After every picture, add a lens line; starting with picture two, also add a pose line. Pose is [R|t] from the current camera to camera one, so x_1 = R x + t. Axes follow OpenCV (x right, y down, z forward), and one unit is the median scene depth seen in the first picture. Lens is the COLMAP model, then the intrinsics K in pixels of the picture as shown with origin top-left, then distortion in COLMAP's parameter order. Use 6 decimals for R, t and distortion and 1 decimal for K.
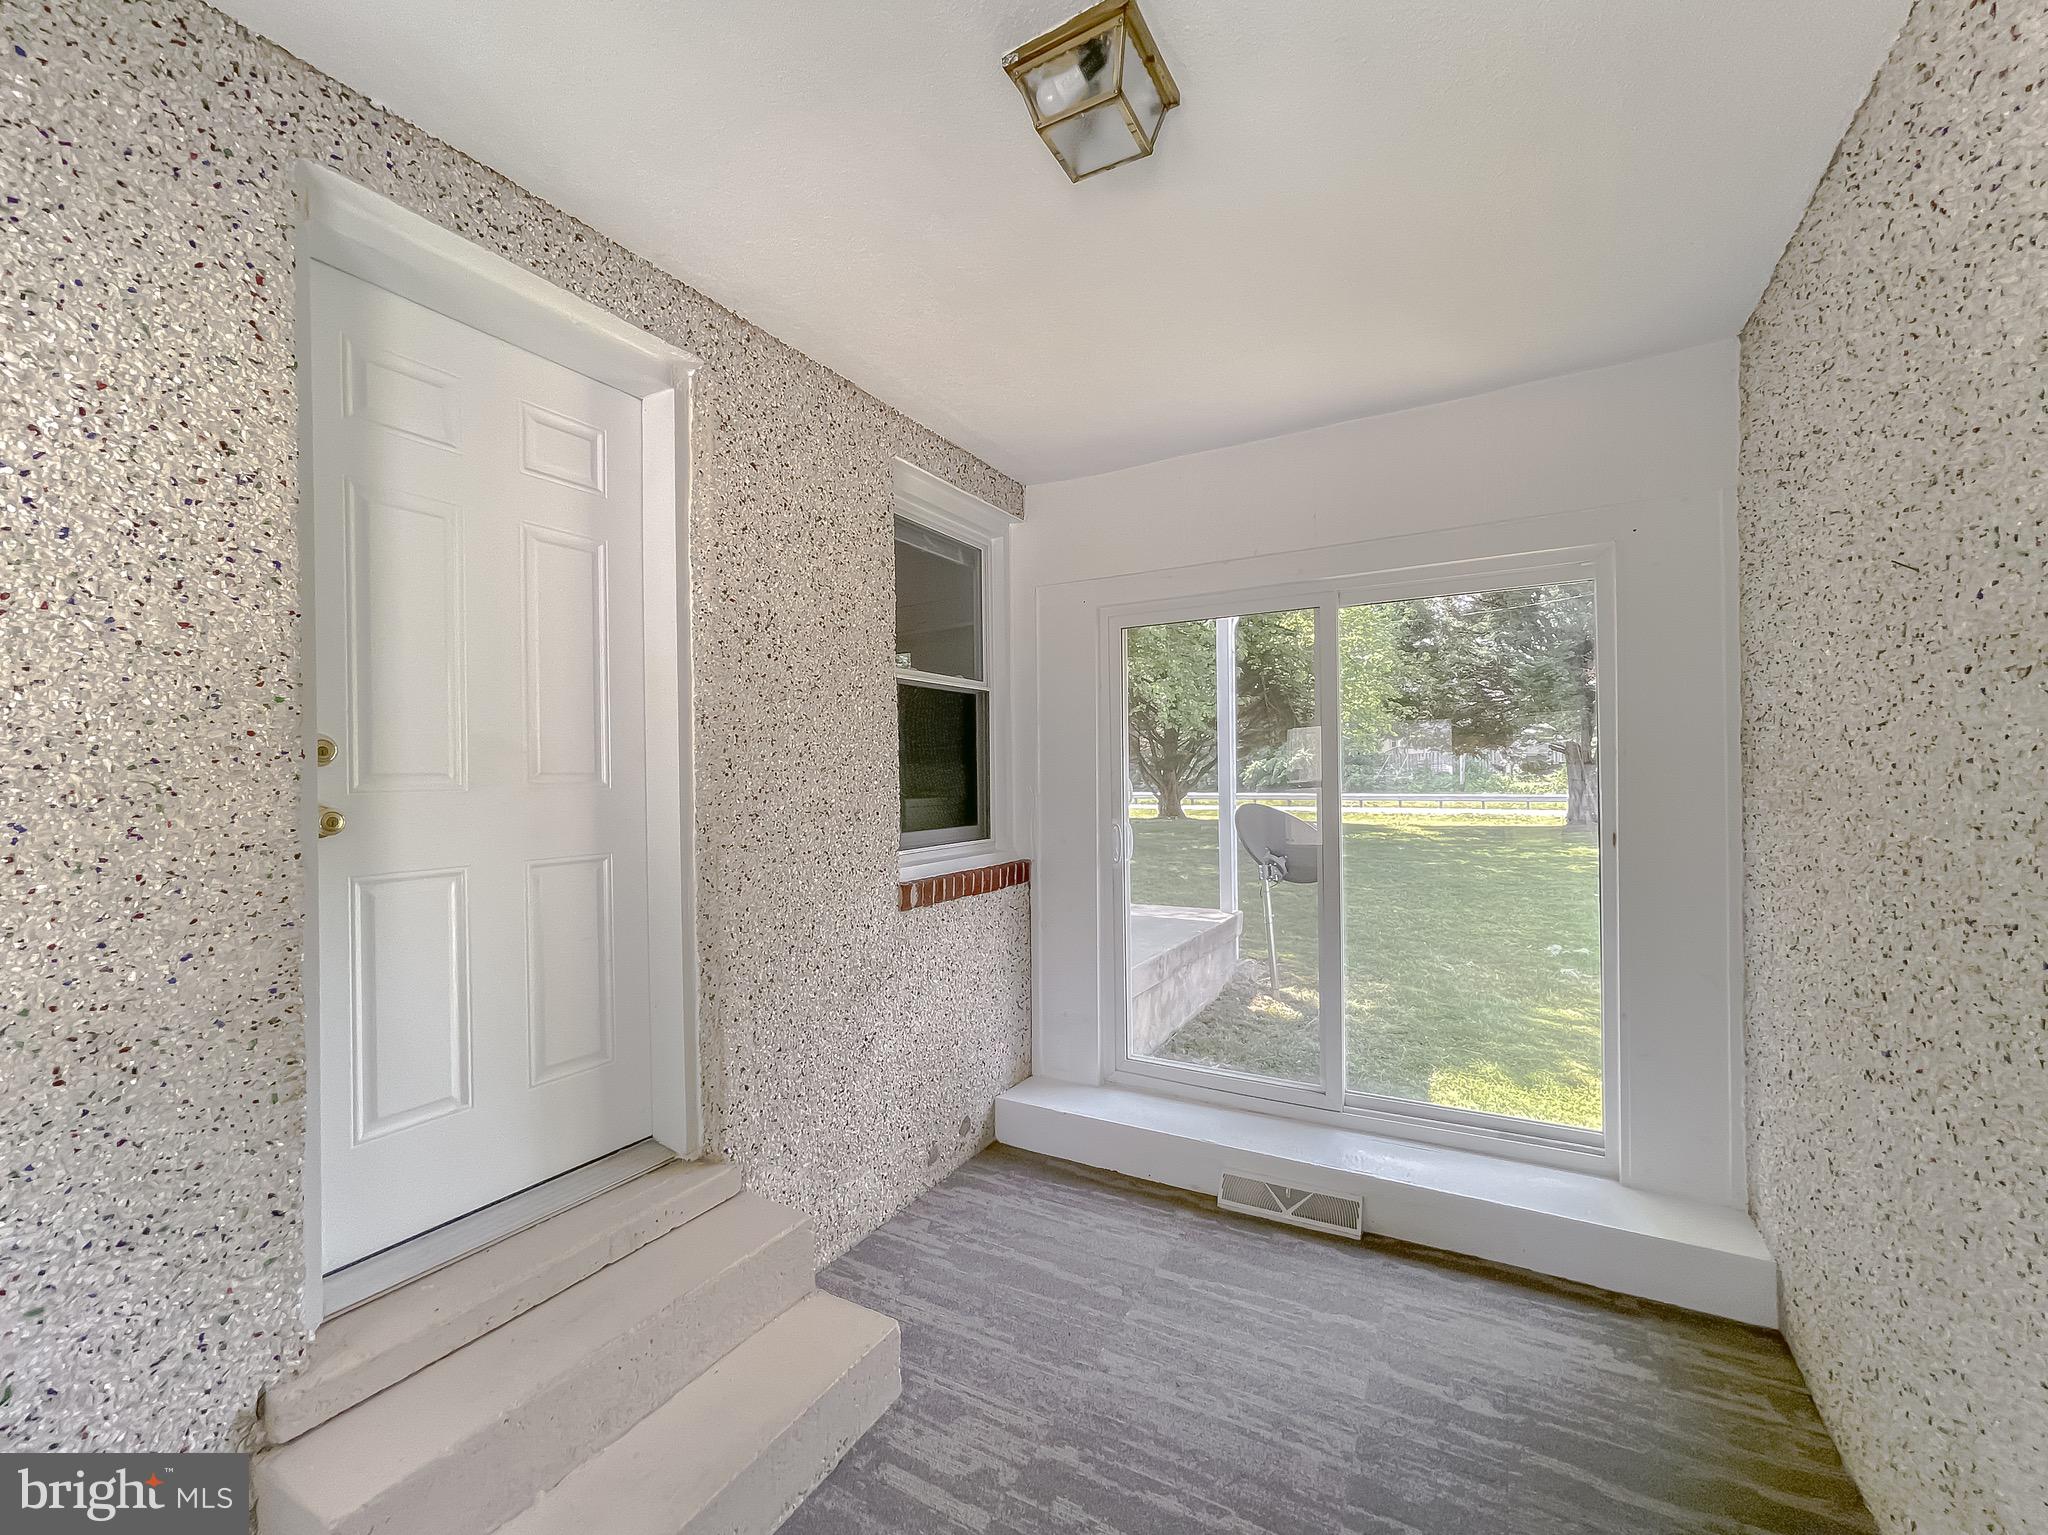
lens RADIAL K [[841.8, 0, 1013.0], [0, 841.8, 773.2], [0, 0, 1]] dist [-0.000831, 0.000881]
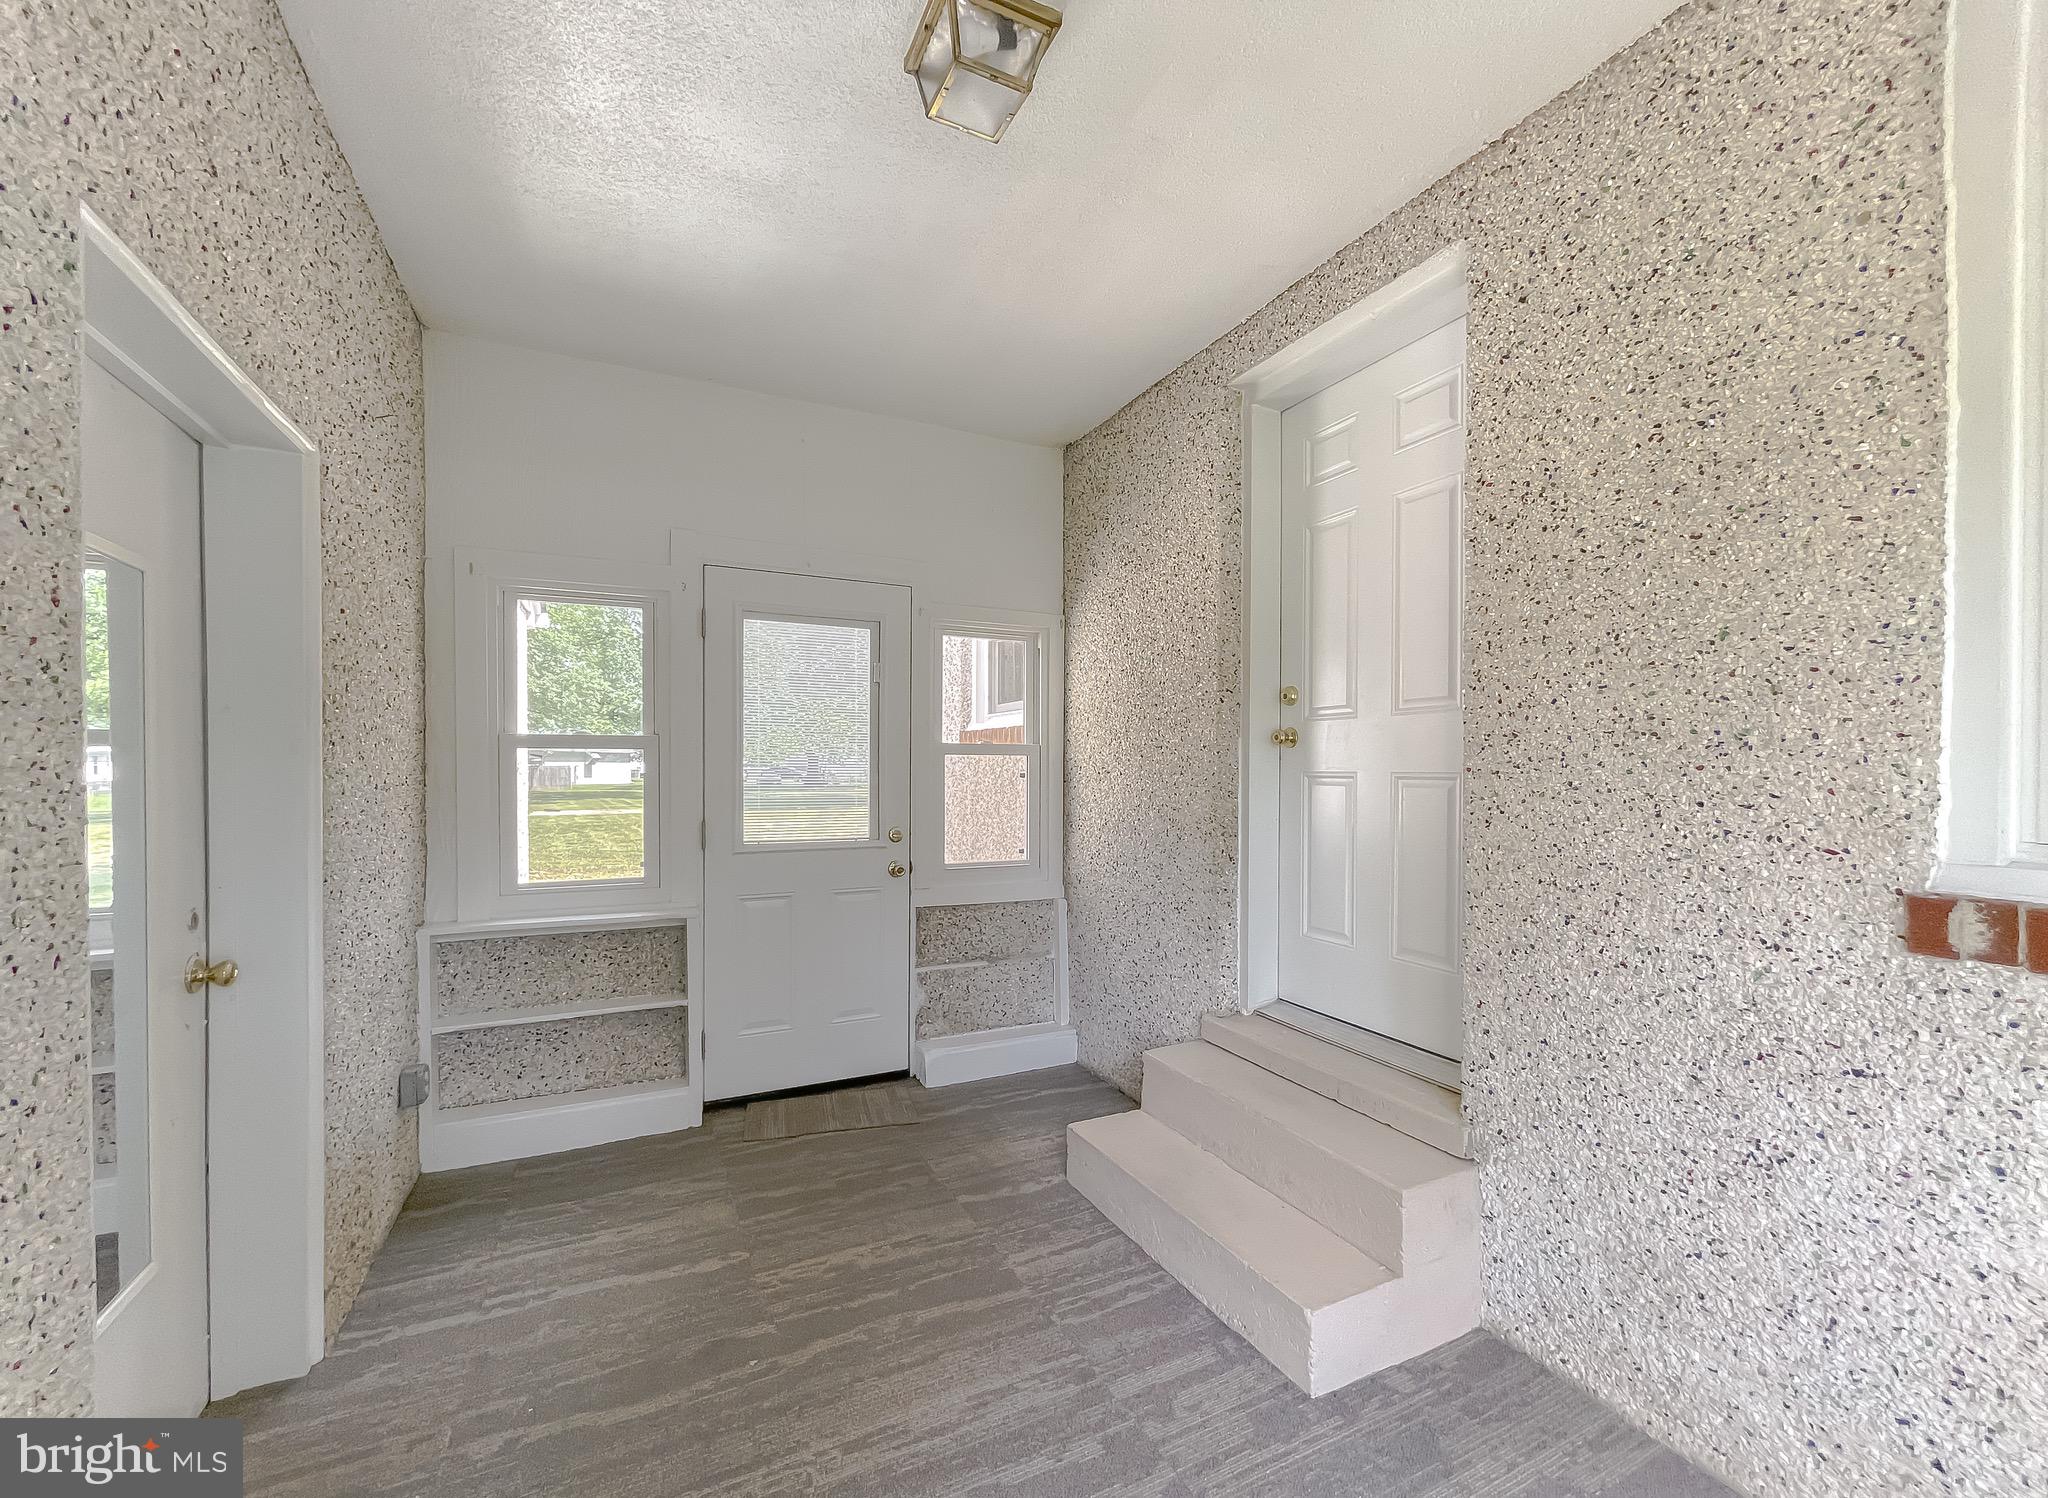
lens RADIAL K [[822.7, 0, 1026.4], [0, 822.7, 776.6], [0, 0, 1]] dist [0.001031, 0.000187]
pose [[-0.548440, 0.020010, -0.835950, 0.627132], [0.005975, 0.999782, 0.020011, 0.071893], [0.836169, 0.005980, -0.548440, 1.057302]]
